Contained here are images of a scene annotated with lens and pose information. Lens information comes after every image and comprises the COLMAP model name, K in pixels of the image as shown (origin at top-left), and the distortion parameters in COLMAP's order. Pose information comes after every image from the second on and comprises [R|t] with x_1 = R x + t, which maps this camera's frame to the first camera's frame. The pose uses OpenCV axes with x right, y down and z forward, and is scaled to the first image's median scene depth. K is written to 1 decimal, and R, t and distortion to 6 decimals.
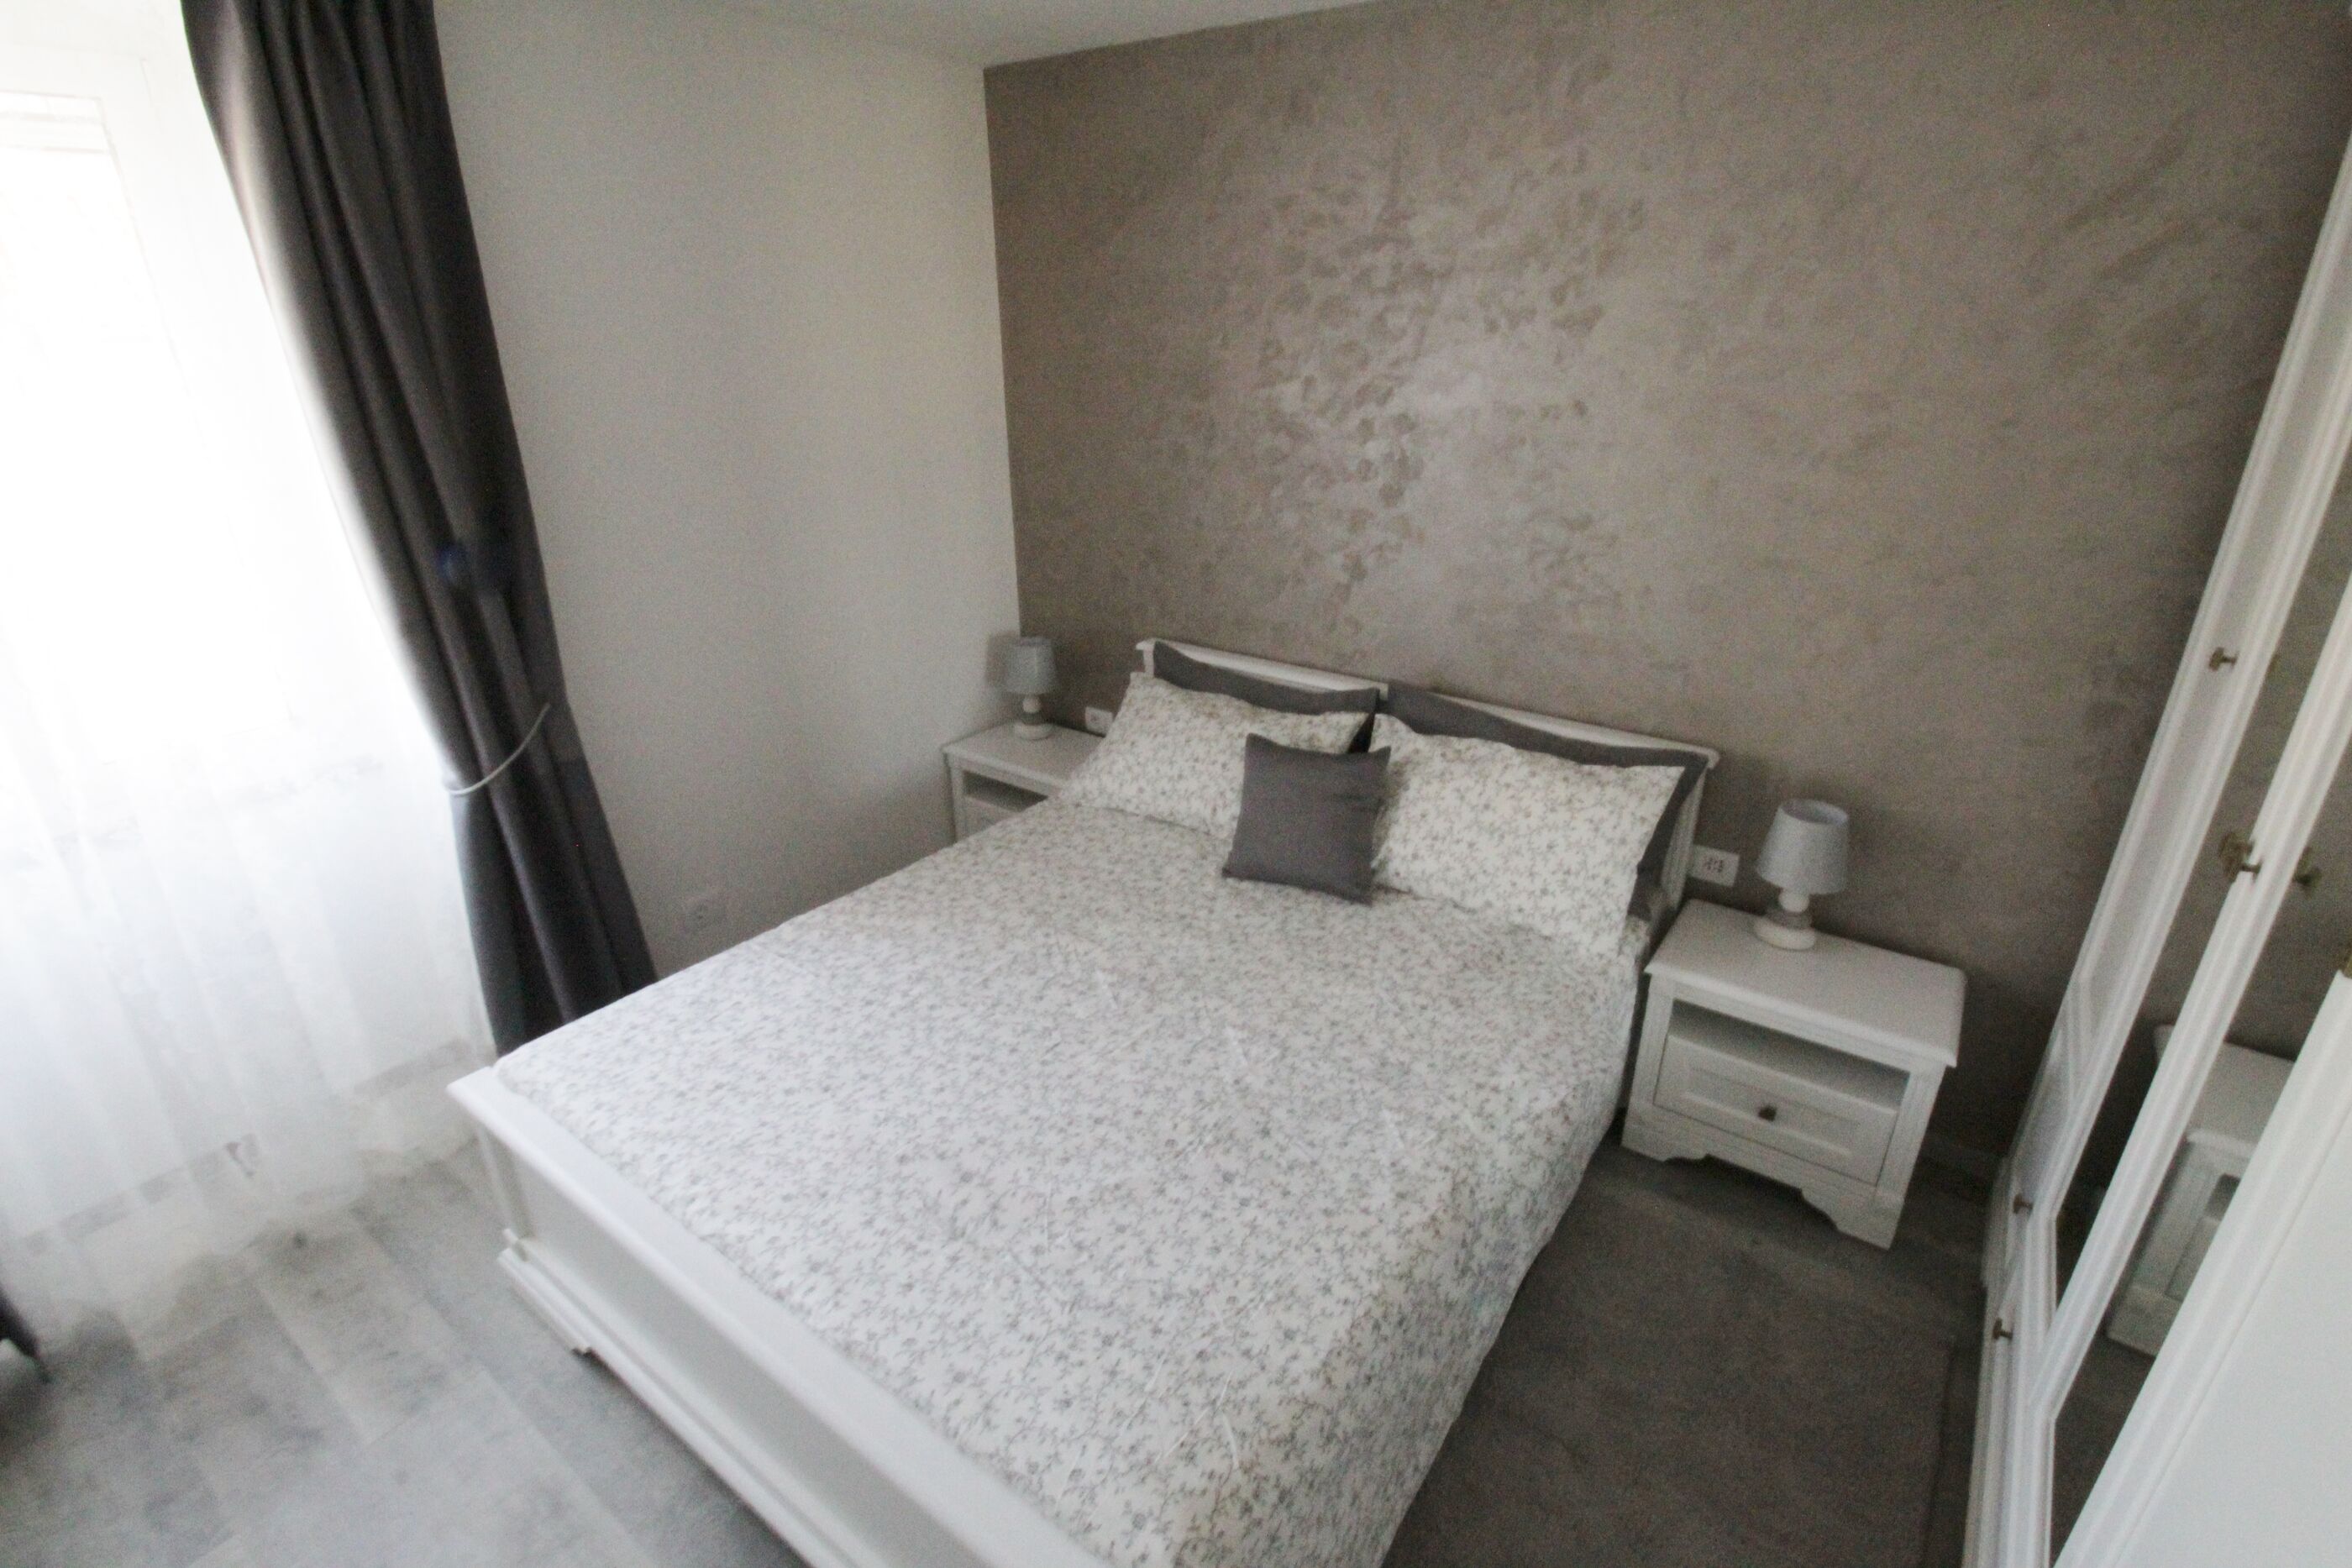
lens RADIAL K [[1100.8, 0, 1209.4], [0, 1100.8, 785.8], [0, 0, 1]] dist [-0.000241, -0.012588]
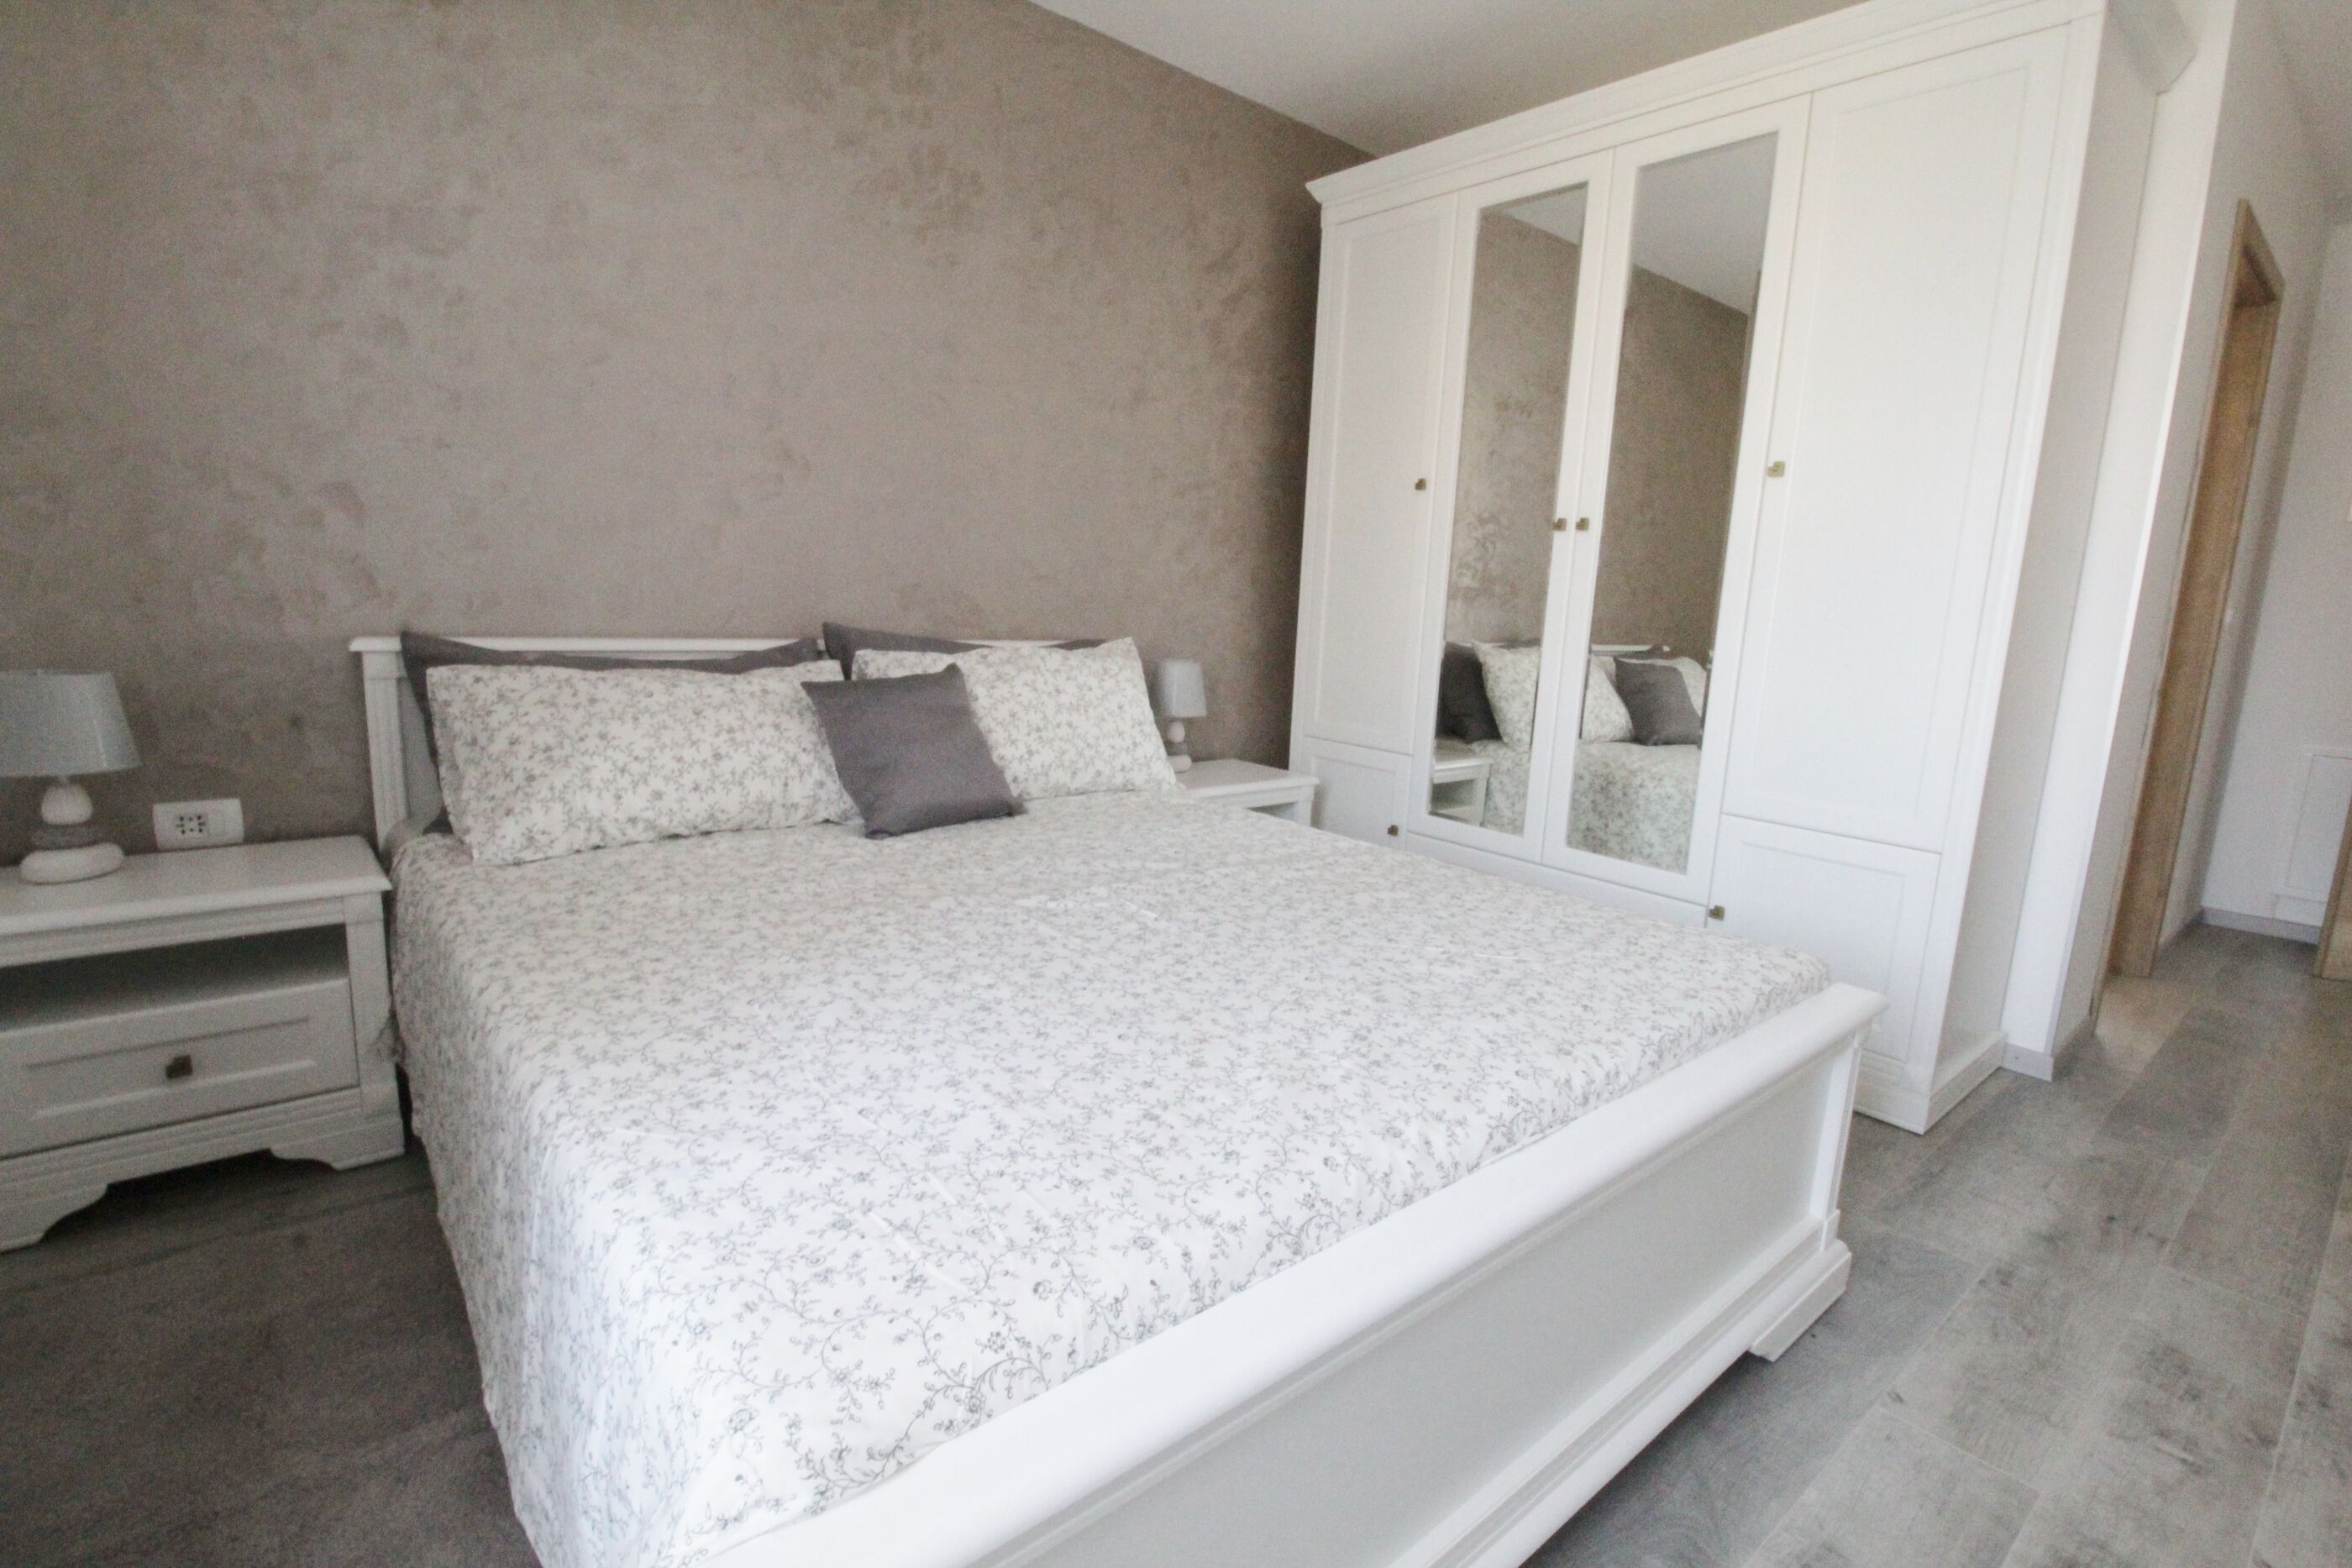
lens RADIAL K [[1100.8, 0, 1209.4], [0, 1100.8, 785.8], [0, 0, 1]] dist [-0.000241, -0.012588]
pose [[0.228609, -0.165243, 0.959392, -0.726651], [0.333685, 0.939091, 0.082234, 0.064874], [-0.914545, 0.301335, 0.269823, 0.604046]]
